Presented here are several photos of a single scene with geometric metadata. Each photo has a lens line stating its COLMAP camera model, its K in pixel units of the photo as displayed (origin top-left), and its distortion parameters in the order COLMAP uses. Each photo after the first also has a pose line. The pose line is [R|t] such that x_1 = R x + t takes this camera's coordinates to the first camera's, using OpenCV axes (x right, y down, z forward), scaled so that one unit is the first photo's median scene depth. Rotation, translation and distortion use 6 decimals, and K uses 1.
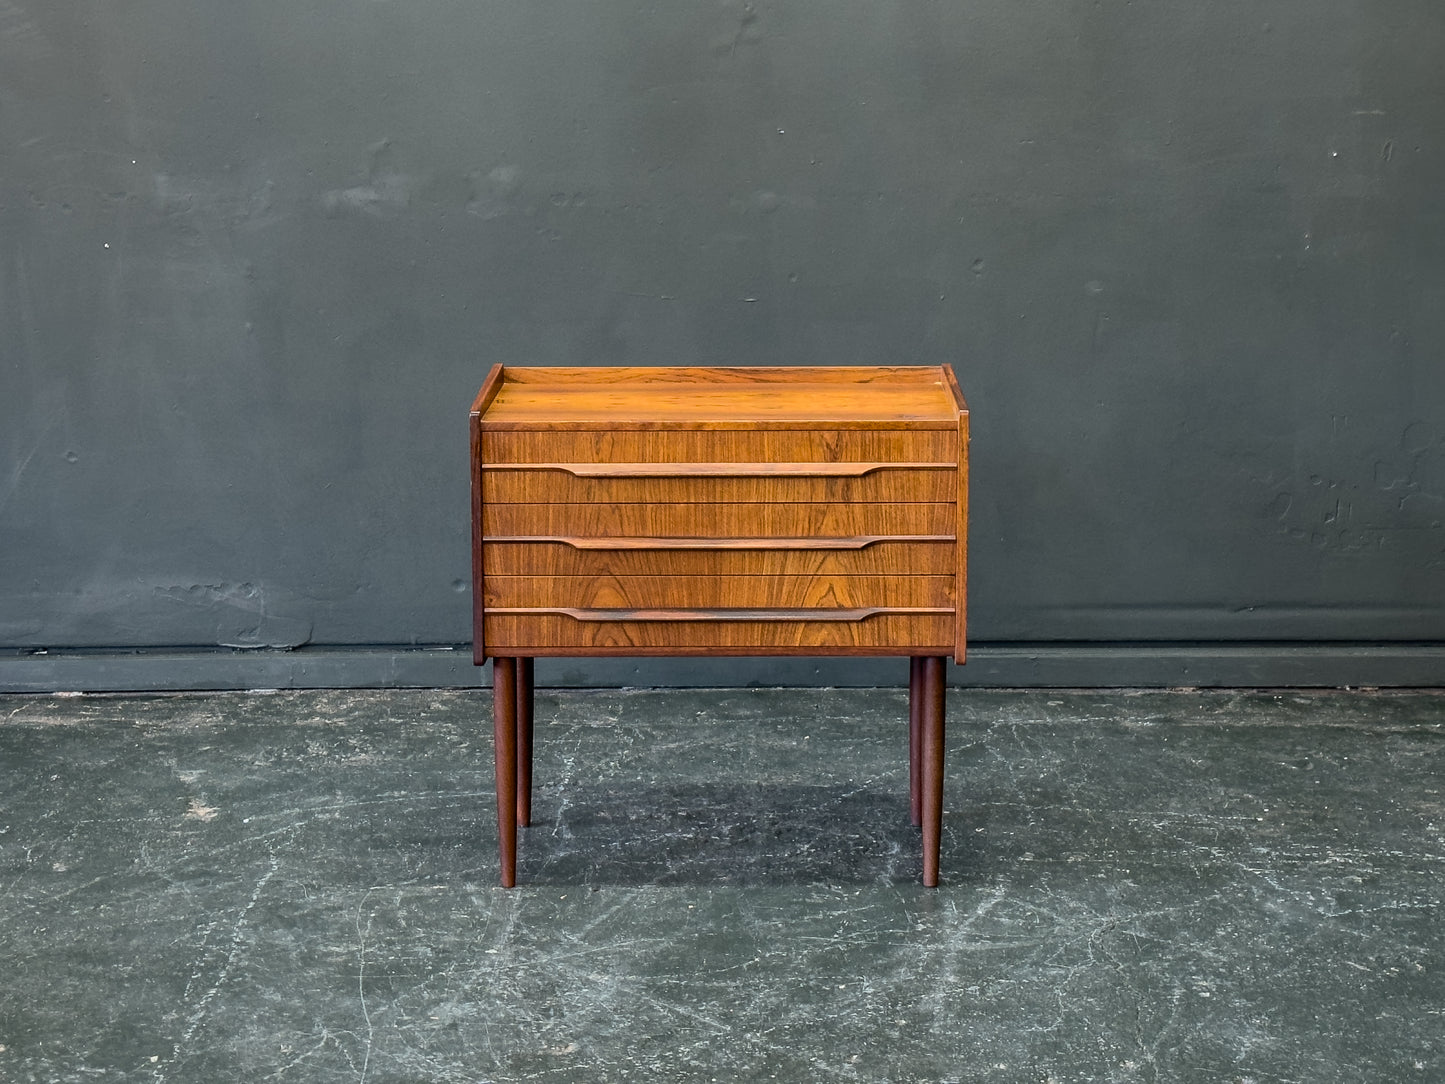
lens RADIAL K [[2619.4, 0, 746.5], [0, 2619.4, 417.0], [0, 0, 1]] dist [0.160524, -0.156583]
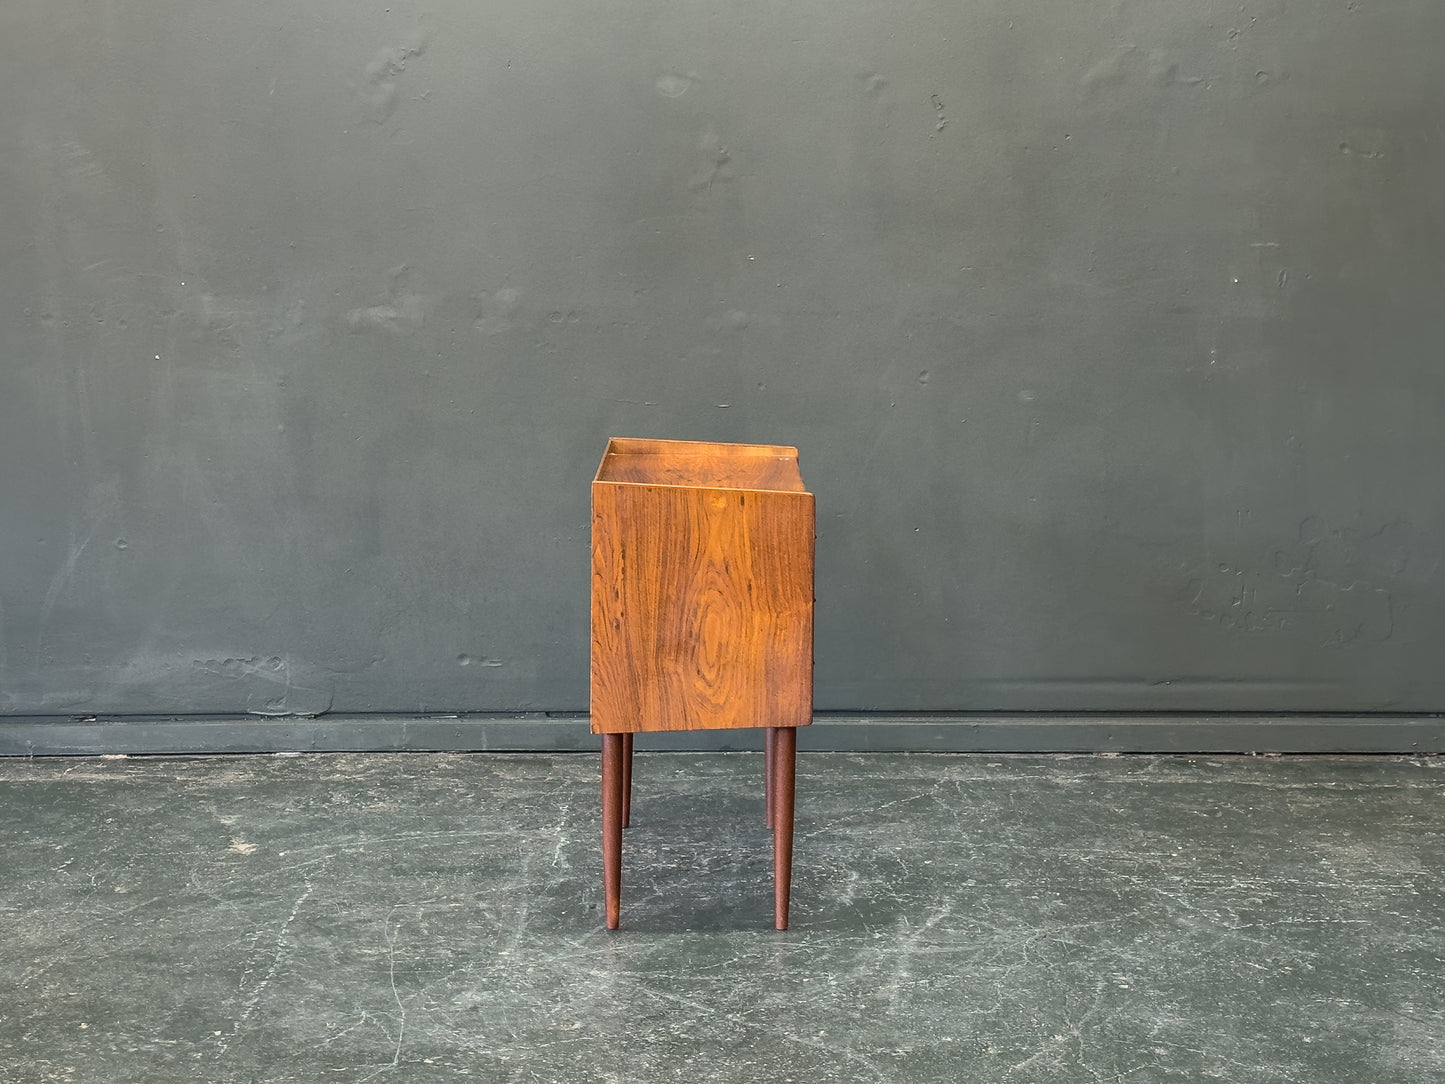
lens RADIAL K [[2512.4, 0, 713.9], [0, 2512.4, 418.2], [0, 0, 1]] dist [0.174157, -0.242220]
pose [[0.999977, 0.003059, 0.005999, -0.011435], [-0.002682, 0.998078, -0.061906, 0.034559], [-0.006177, 0.061888, 0.998064, -0.104629]]
